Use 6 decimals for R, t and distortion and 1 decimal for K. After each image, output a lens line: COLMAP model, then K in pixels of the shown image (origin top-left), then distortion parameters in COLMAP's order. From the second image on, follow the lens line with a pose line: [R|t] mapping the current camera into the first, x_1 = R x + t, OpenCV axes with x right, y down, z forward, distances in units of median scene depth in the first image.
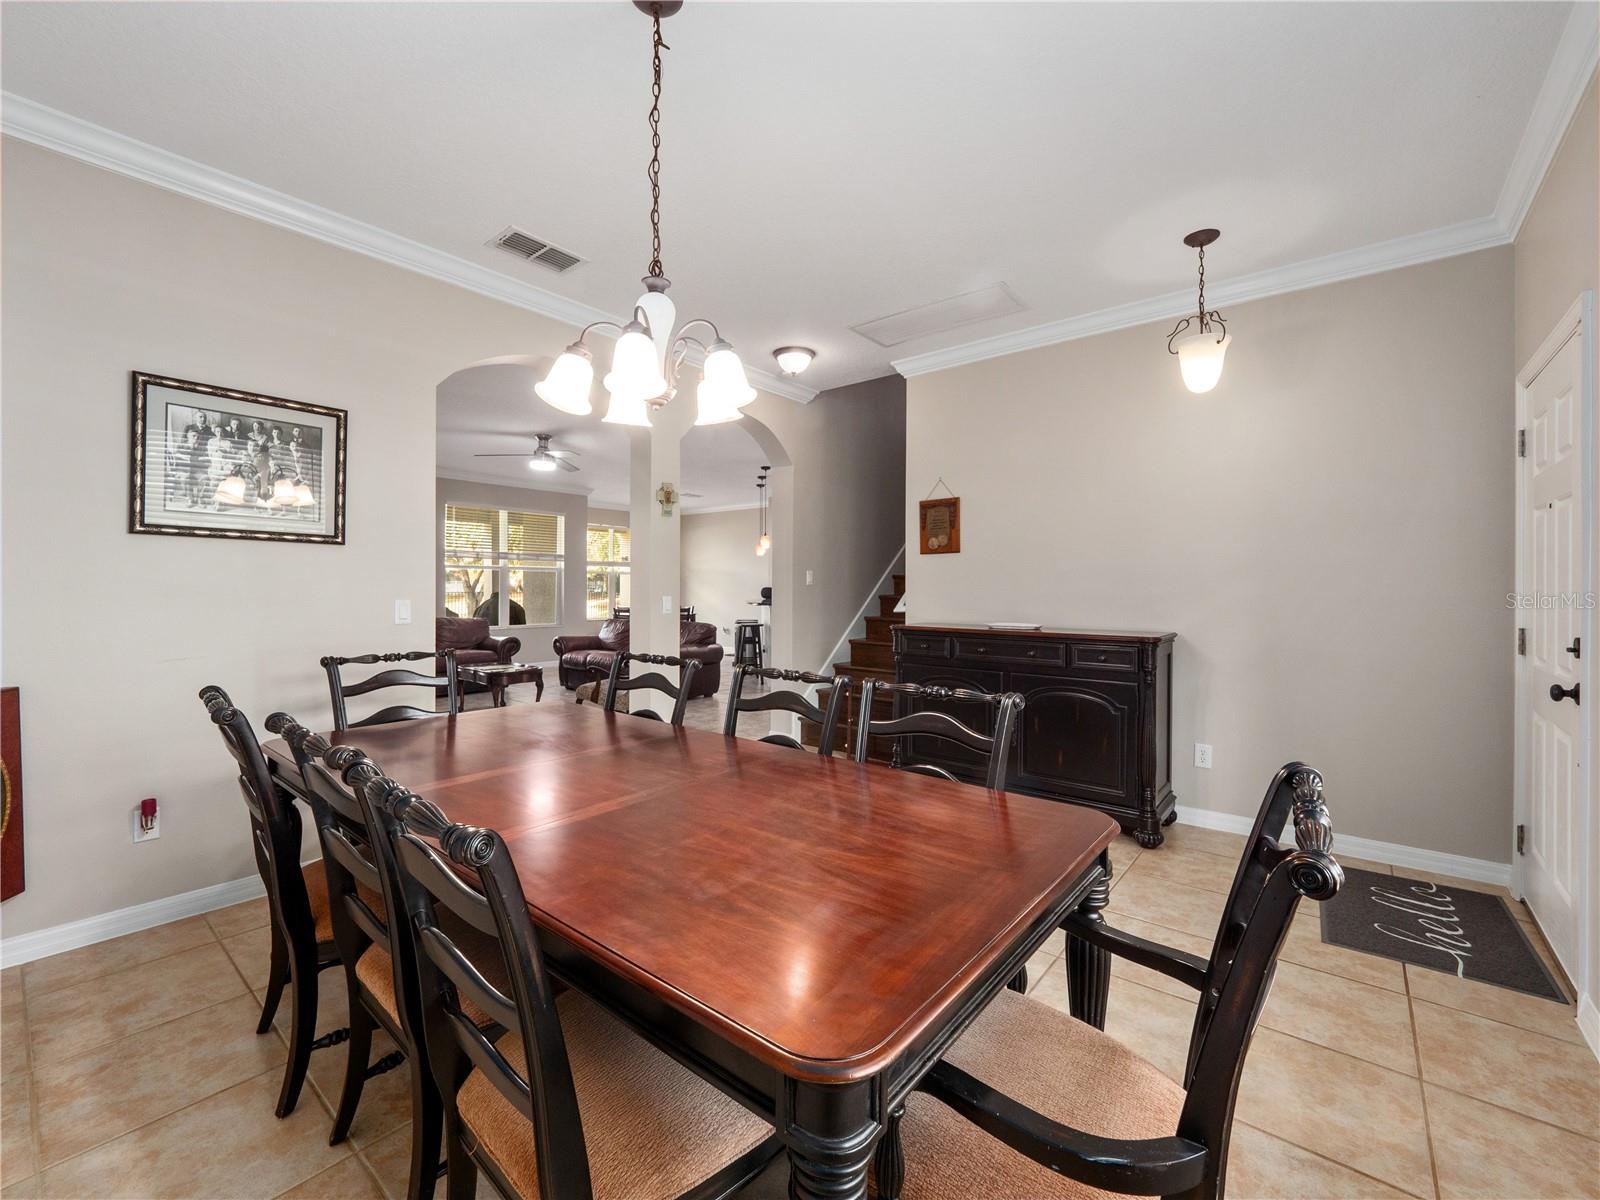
lens RADIAL K [[685.7, 0, 806.8], [0, 685.7, 590.1], [0, 0, 1]] dist [-0.003395, -0.002624]
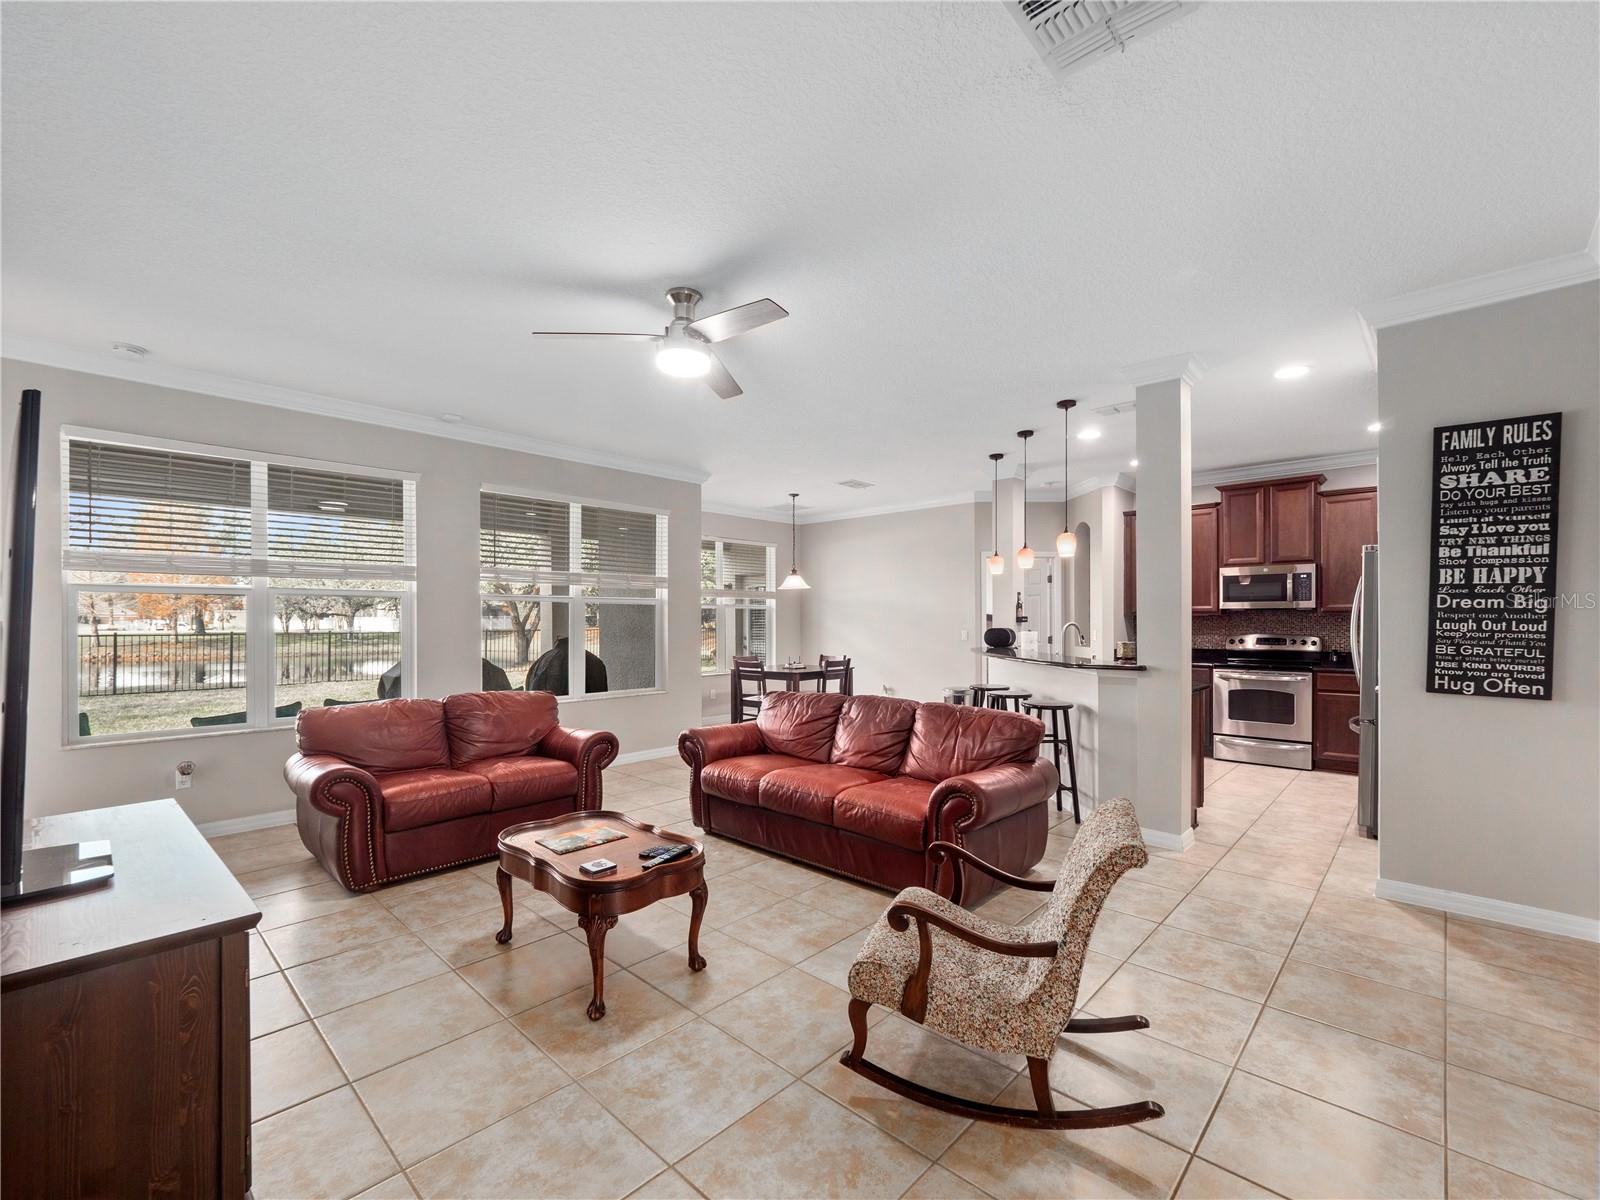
lens RADIAL K [[685.7, 0, 797.6], [0, 685.7, 622.1], [0, 0, 1]] dist [-0.003395, -0.002624]
pose [[0.997380, -0.008567, -0.071828, -0.242734], [0.008437, 0.999962, -0.002112, -0.011089], [0.071843, 0.001500, 0.997415, 0.488887]]
